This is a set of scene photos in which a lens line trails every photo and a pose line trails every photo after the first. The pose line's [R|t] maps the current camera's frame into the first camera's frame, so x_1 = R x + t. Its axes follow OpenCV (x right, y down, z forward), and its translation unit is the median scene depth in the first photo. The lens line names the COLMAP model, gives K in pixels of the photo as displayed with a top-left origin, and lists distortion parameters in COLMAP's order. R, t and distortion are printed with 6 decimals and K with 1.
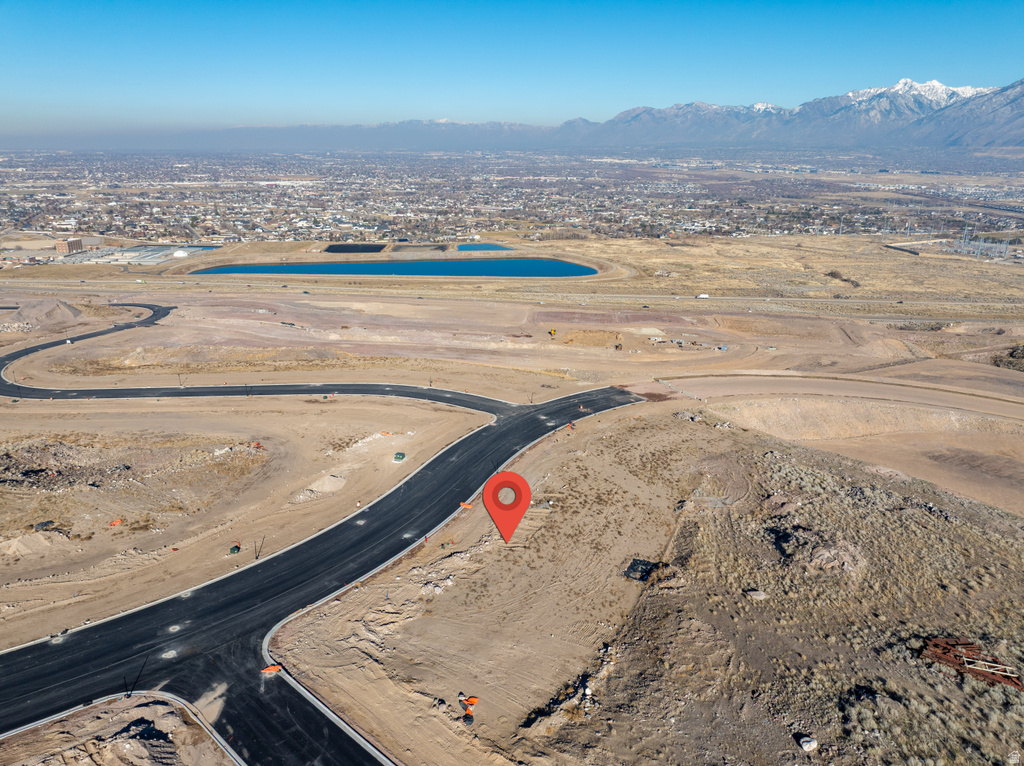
lens RADIAL K [[710.0, 0, 512.0], [0, 710.0, 383.0], [0, 0, 1]] dist [-0.032254, 0.007135]
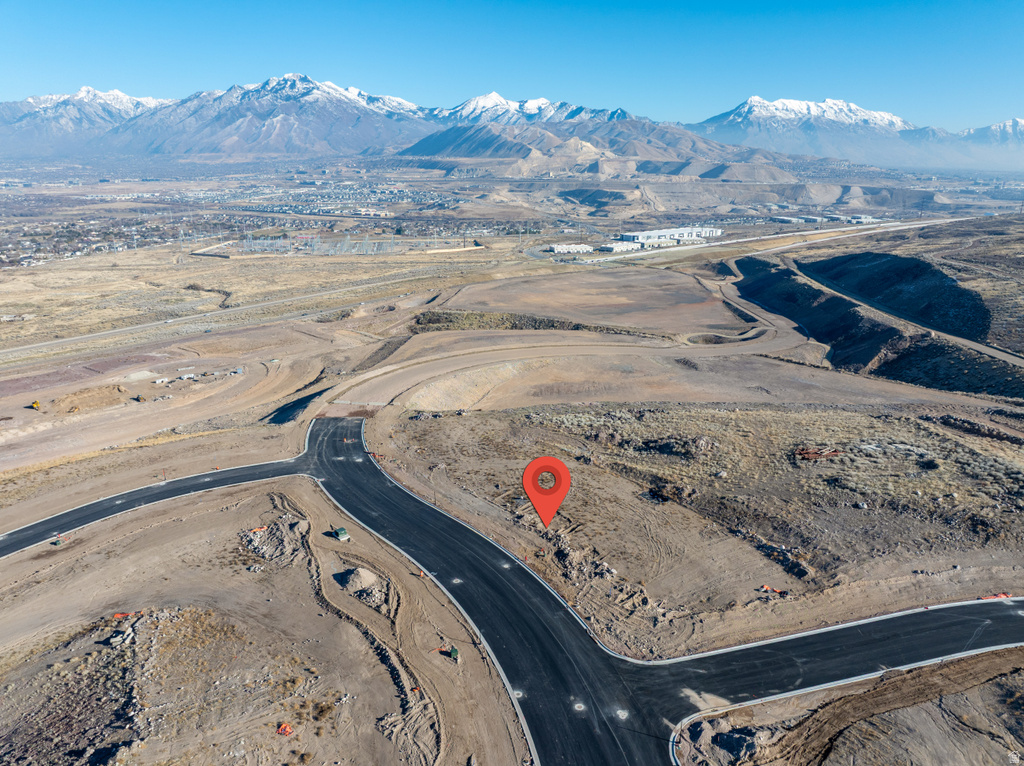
lens RADIAL K [[721.0, 0, 502.4], [0, 721.0, 380.3], [0, 0, 1]] dist [-0.036697, 0.011283]
pose [[0.559058, -0.250869, 0.790265, -0.609820], [0.265506, 0.957105, 0.116004, -0.114767], [-0.785468, 0.144967, 0.601684, 0.211127]]
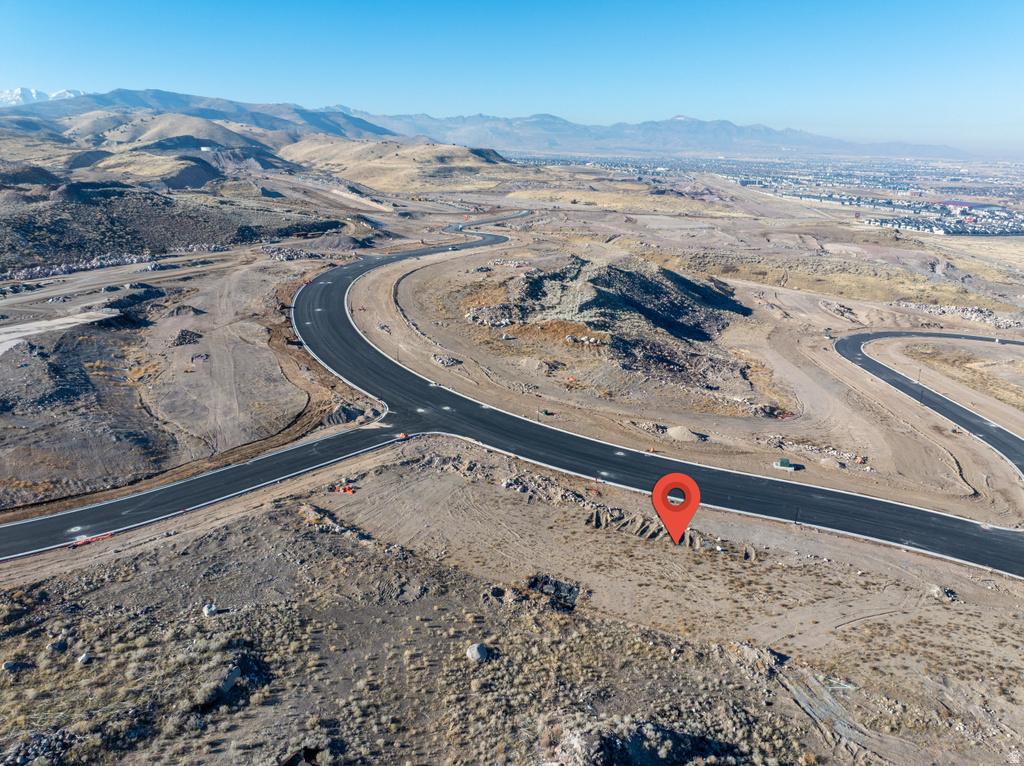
lens RADIAL K [[727.3, 0, 521.2], [0, 727.3, 384.3], [0, 0, 1]] dist [-0.044043, 0.013742]
pose [[0.044677, 0.297518, -0.953670, 0.537365], [-0.326958, 0.906403, 0.267454, -0.096026], [0.943982, 0.299862, 0.137771, 0.461063]]
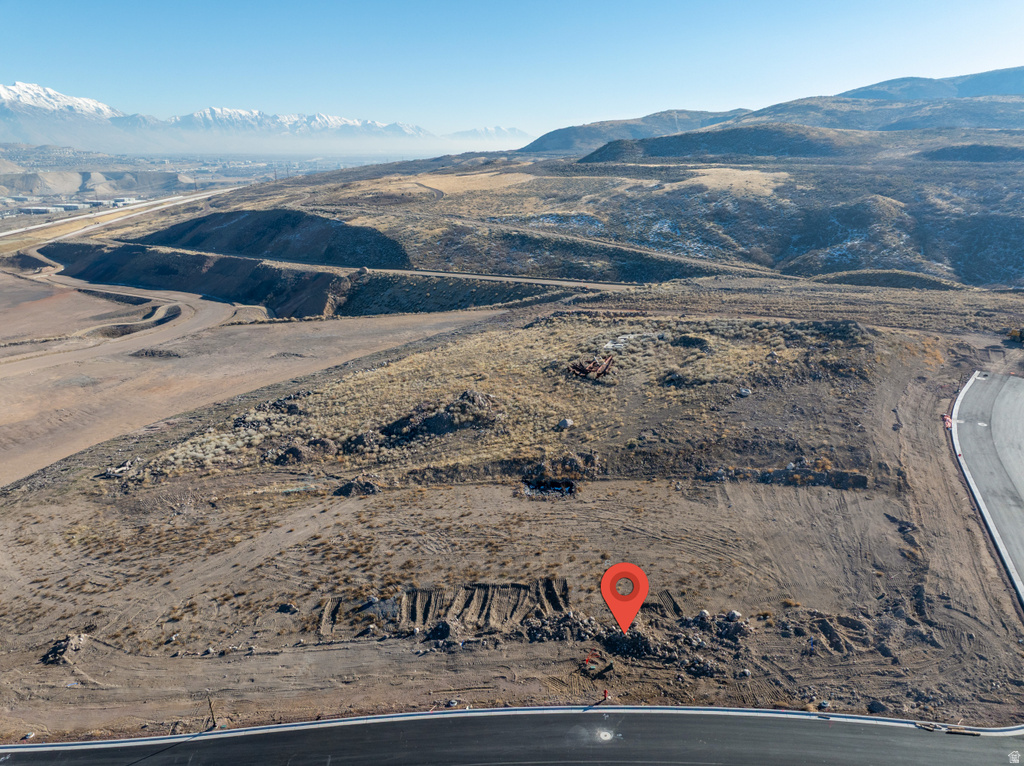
lens RADIAL K [[727.3, 0, 521.2], [0, 727.3, 384.3], [0, 0, 1]] dist [-0.044043, 0.013742]
pose [[-0.378872, -0.296621, 0.876625, -0.307439], [0.297263, 0.858041, 0.418808, -0.124465], [-0.876408, 0.419263, -0.236914, 0.698763]]
